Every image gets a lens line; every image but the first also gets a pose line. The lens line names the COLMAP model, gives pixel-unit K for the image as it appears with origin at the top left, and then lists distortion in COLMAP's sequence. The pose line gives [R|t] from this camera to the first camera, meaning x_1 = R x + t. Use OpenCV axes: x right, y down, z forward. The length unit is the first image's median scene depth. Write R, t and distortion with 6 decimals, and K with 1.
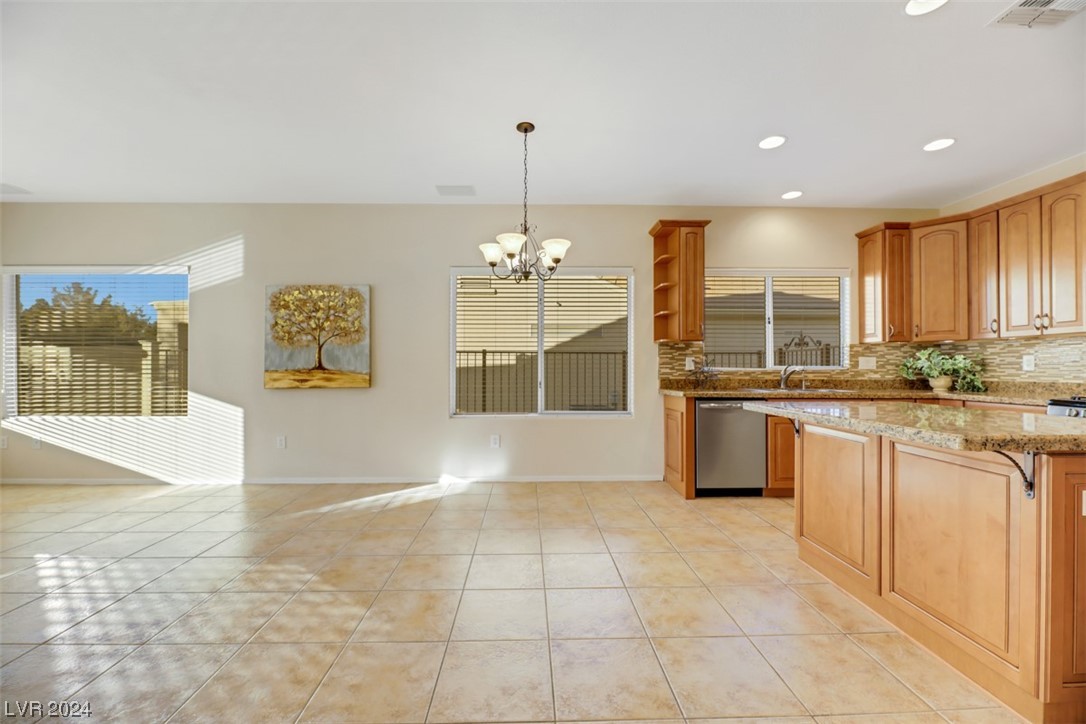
lens RADIAL K [[430.3, 0, 536.1], [0, 430.3, 365.3], [0, 0, 1]] dist [-0.000866, -0.003643]
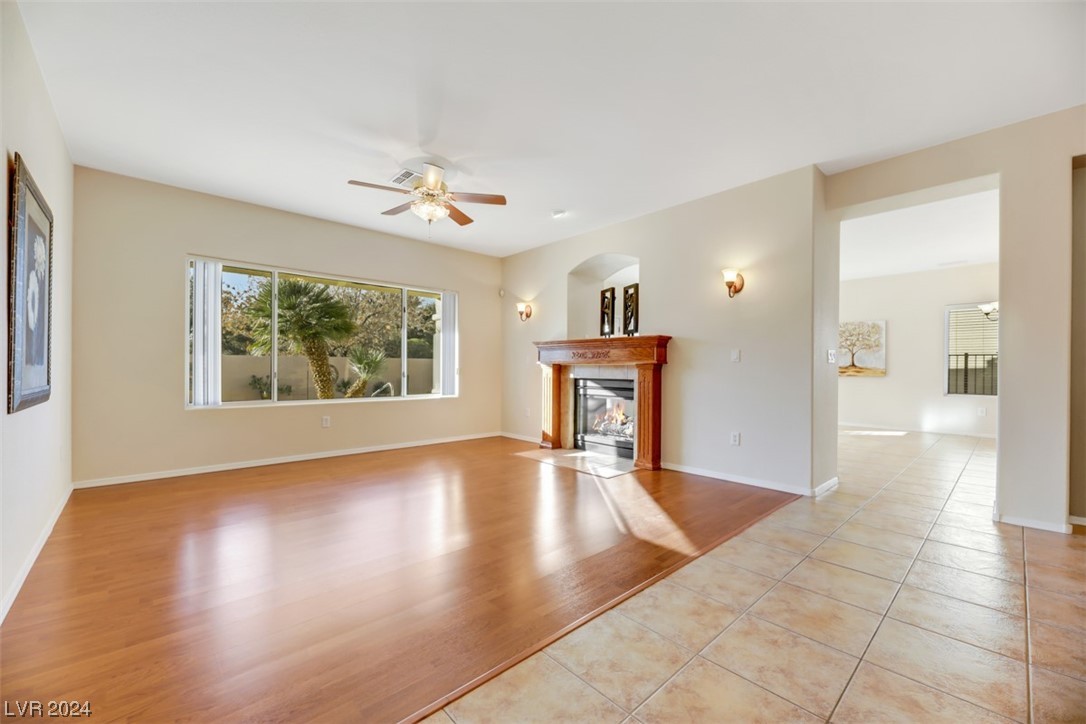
lens RADIAL K [[437.1, 0, 535.9], [0, 437.1, 366.9], [0, 0, 1]] dist [0.000185, -0.003508]
pose [[0.655805, 0.005248, -0.754912, 0.038677], [-0.004603, 0.999985, 0.002953, 0.012201], [0.754917, 0.001539, 0.655819, -1.338951]]
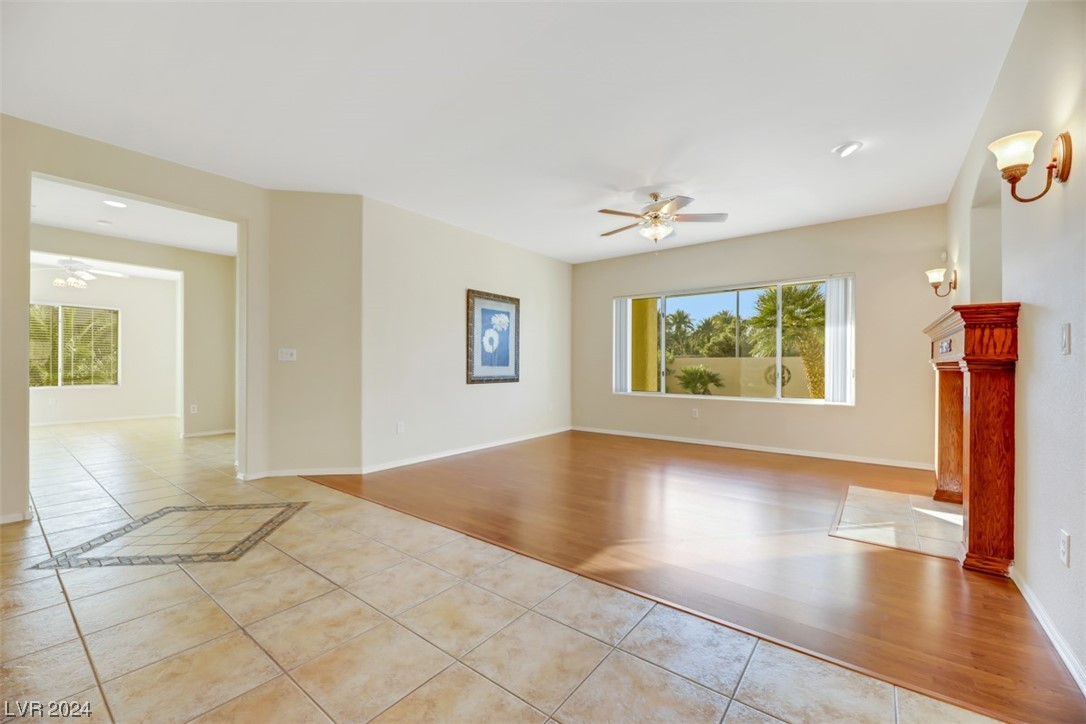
lens RADIAL K [[435.7, 0, 536.9], [0, 435.7, 363.3], [0, 0, 1]] dist [0.000150, -0.002698]
pose [[-0.634499, -0.002912, -0.772918, 0.185407], [0.001415, 0.999987, -0.004929, 0.011121], [0.772922, -0.004221, -0.634487, -0.489837]]
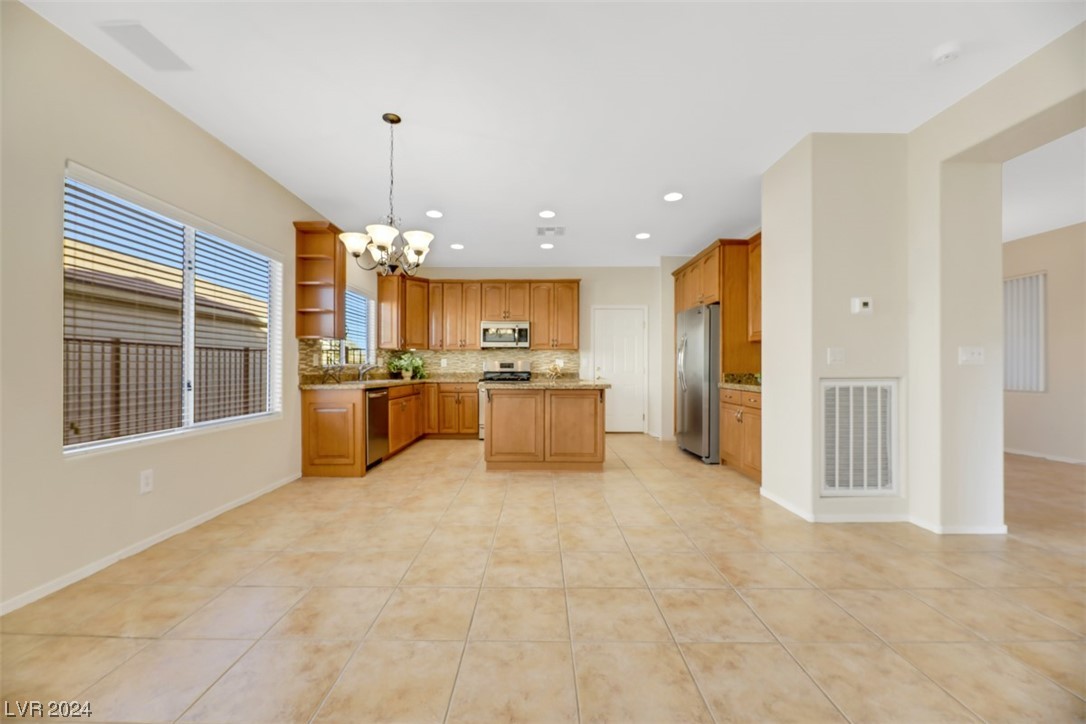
lens RADIAL K [[430.3, 0, 536.1], [0, 430.3, 365.3], [0, 0, 1]] dist [-0.000866, -0.003643]
pose [[0.027946, 0.006869, 0.999586, -0.700199], [-0.006139, 0.999959, -0.006700, 0.013693], [-0.999591, -0.005949, 0.027987, 0.444430]]
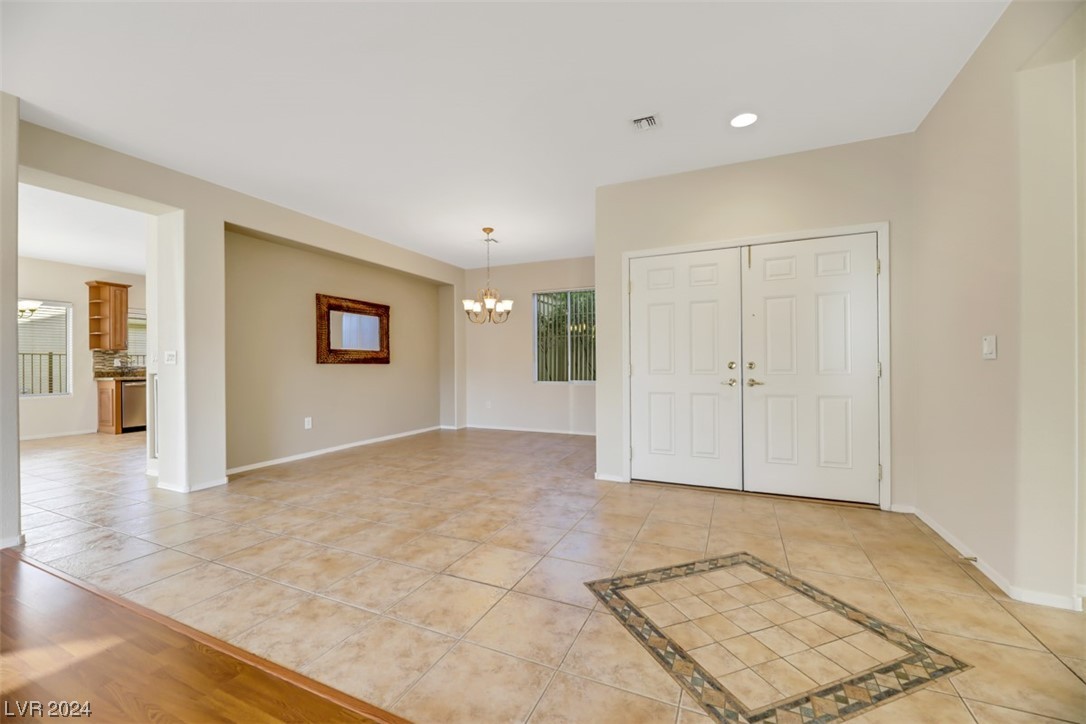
lens RADIAL K [[437.1, 0, 535.9], [0, 437.1, 366.9], [0, 0, 1]] dist [0.000185, -0.003508]
pose [[0.440698, -0.005526, 0.897638, -0.489518], [0.001034, 0.999984, 0.005648, 0.005309], [-0.897655, -0.001561, 0.440696, -1.324512]]
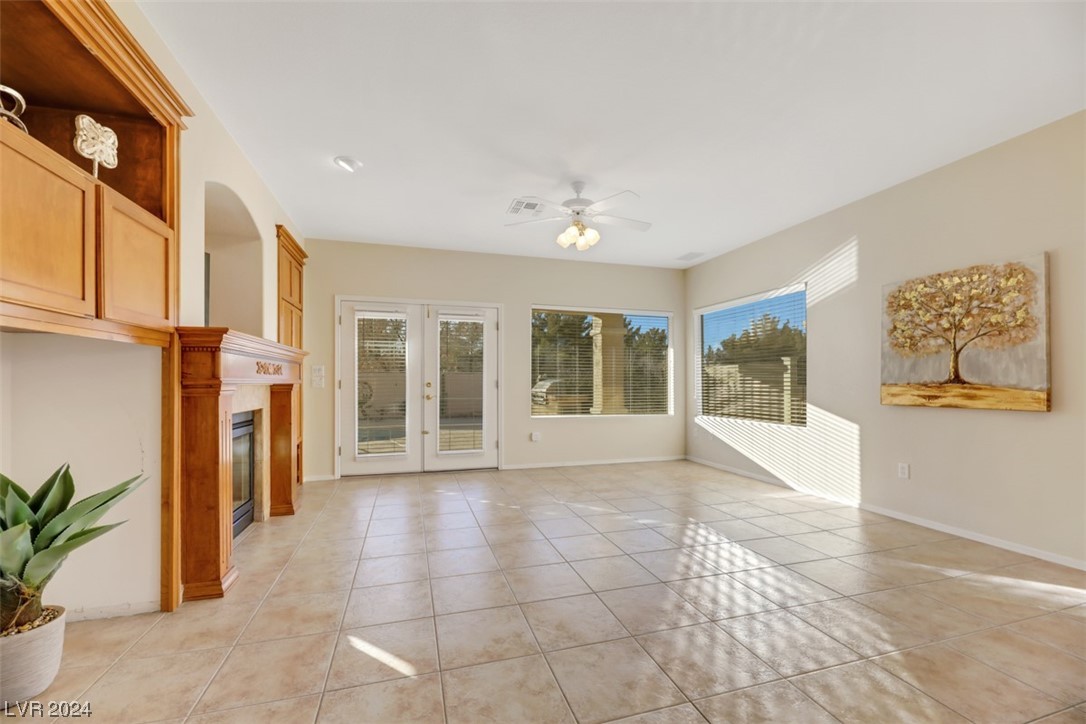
lens RADIAL K [[442.1, 0, 542.4], [0, 442.1, 378.0], [0, 0, 1]] dist [-0.000891, -0.000341]
pose [[0.269877, -0.005399, -0.962880, 0.041677], [0.003689, 0.999983, -0.004573, 0.001983], [0.962888, -0.002318, 0.269892, 0.101503]]
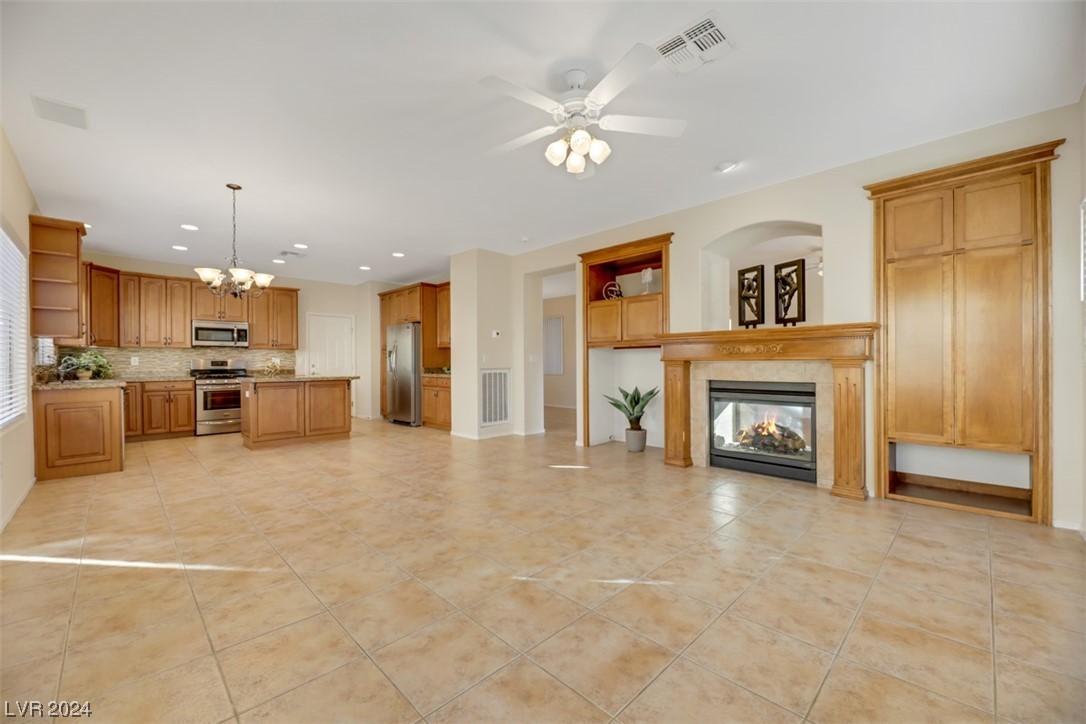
lens RADIAL K [[435.7, 0, 536.9], [0, 435.7, 363.3], [0, 0, 1]] dist [0.000150, -0.002698]
pose [[-0.682655, 0.005622, 0.730719, -1.187200], [0.003722, 0.999984, -0.004217, 0.015469], [-0.730731, -0.000160, -0.682666, 0.866631]]
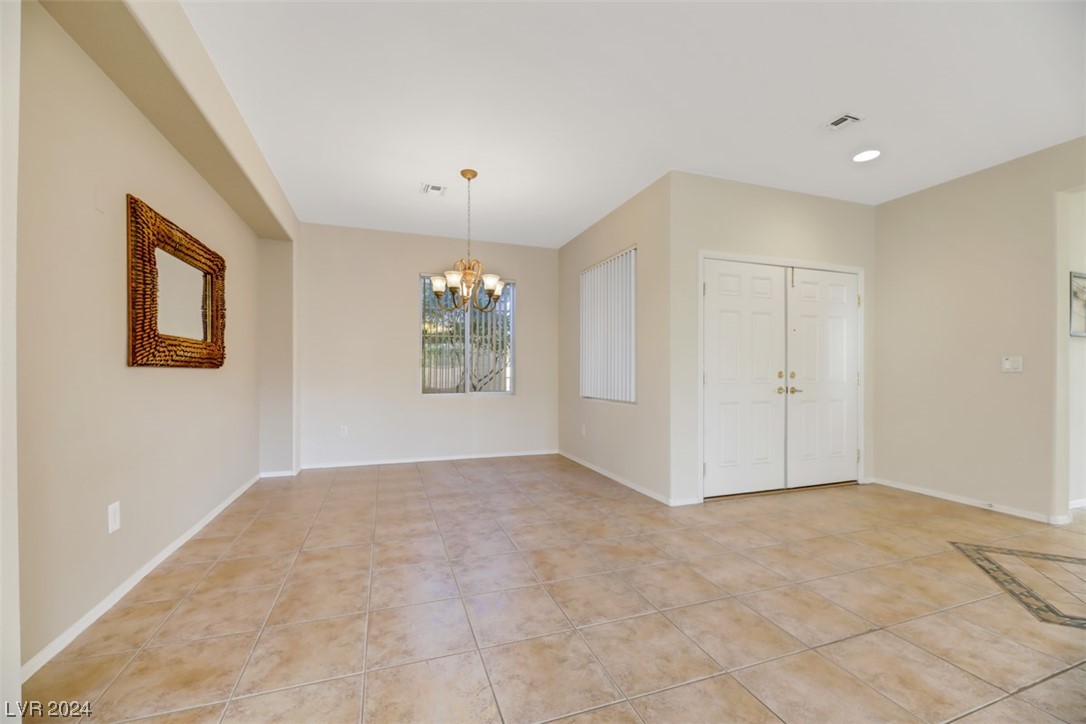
lens RADIAL K [[435.1, 0, 534.7], [0, 435.1, 372.4], [0, 0, 1]] dist [0.000457, -0.004056]
pose [[-0.303815, -0.002379, 0.952728, -0.270428], [-0.006647, 0.999978, 0.000378, 0.005719], [-0.952708, -0.006218, -0.303824, -0.504249]]
